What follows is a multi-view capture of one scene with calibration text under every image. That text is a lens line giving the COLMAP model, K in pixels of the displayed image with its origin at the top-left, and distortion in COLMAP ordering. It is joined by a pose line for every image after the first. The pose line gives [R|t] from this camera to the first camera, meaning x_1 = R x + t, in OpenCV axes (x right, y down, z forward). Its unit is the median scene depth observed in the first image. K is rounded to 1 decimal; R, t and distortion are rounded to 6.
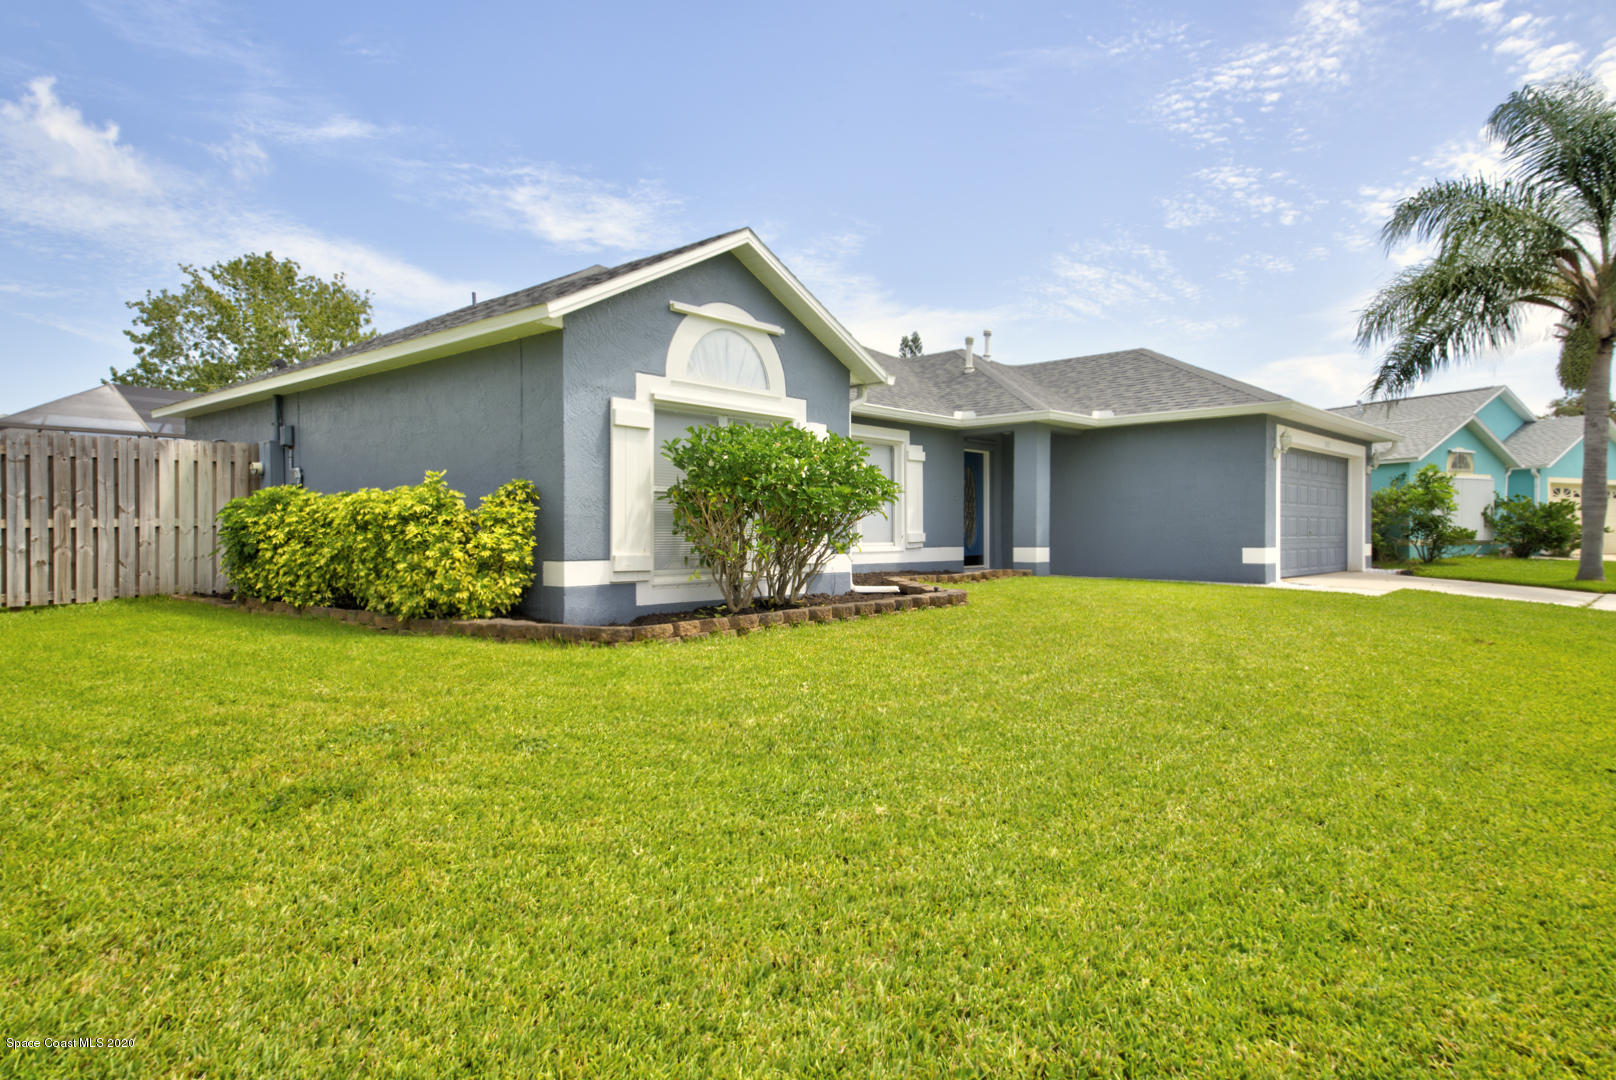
lens RADIAL K [[948.1, 0, 773.7], [0, 948.1, 533.8], [0, 0, 1]] dist [0.066785, 0.004819]
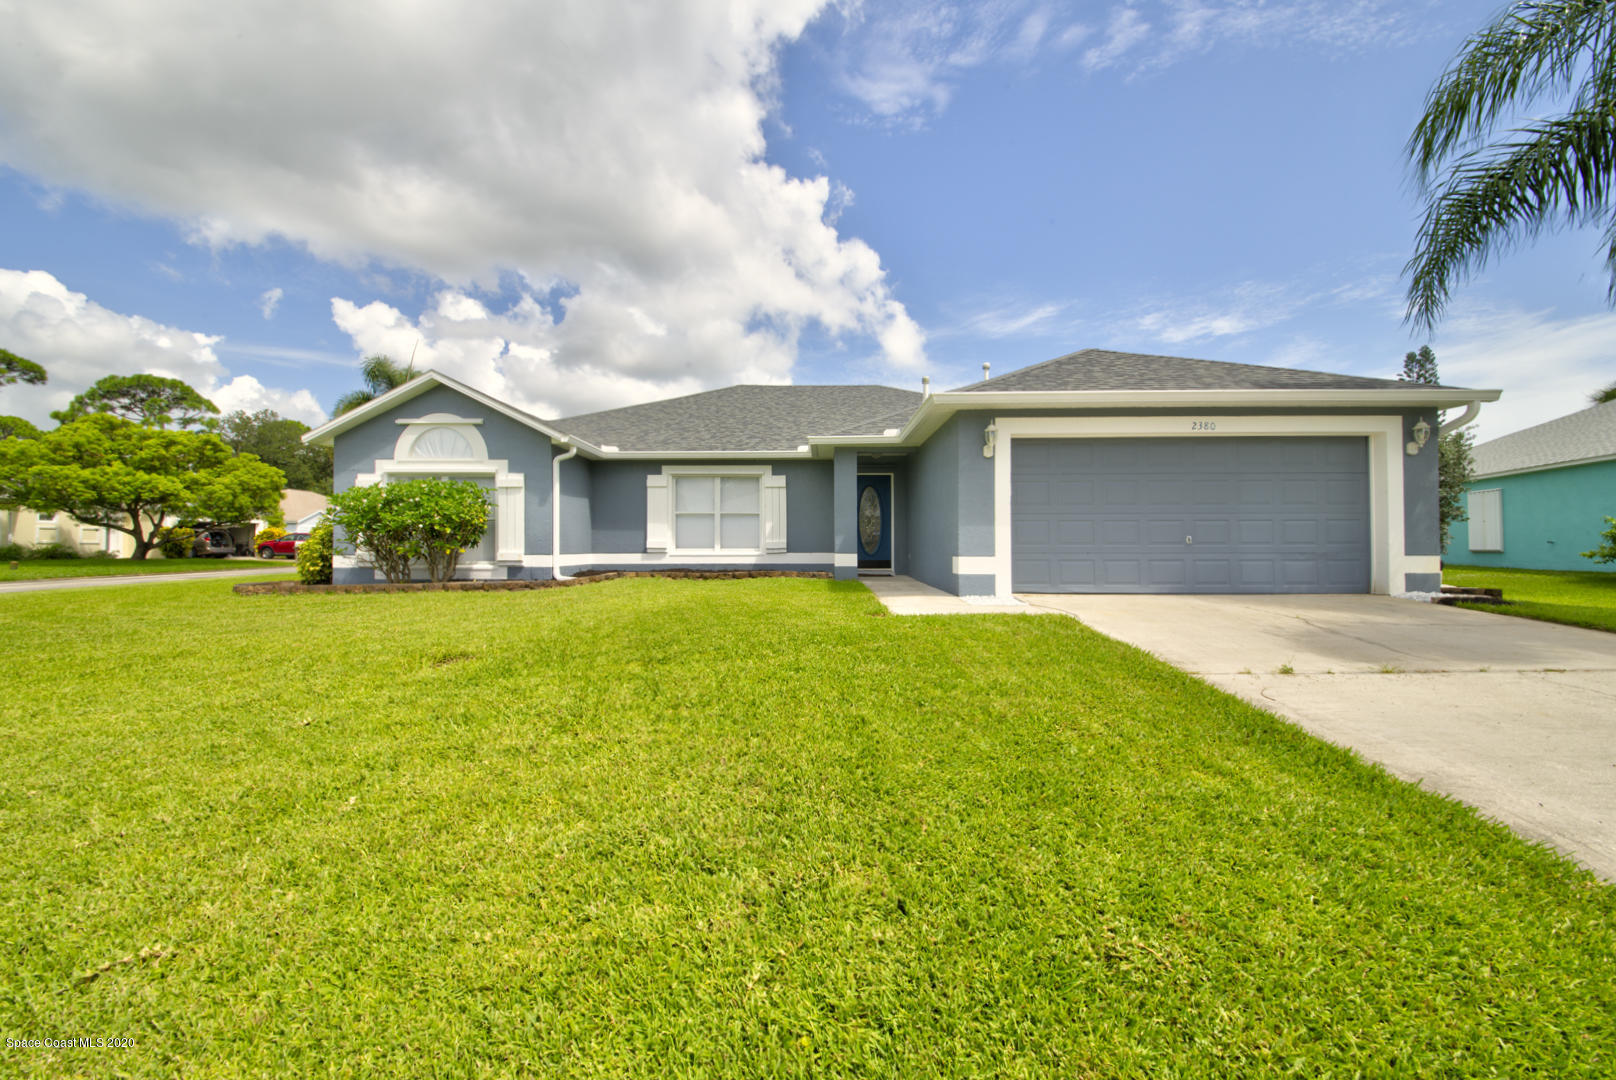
lens RADIAL K [[565.6, 0, 809.0], [0, 565.6, 519.0], [0, 0, 1]] dist [0.008702, -0.006528]
pose [[0.679109, -0.032850, -0.733302, 0.617919], [-0.000026, 0.998997, -0.044777, 0.002461], [0.734038, 0.030428, 0.678427, 0.408282]]
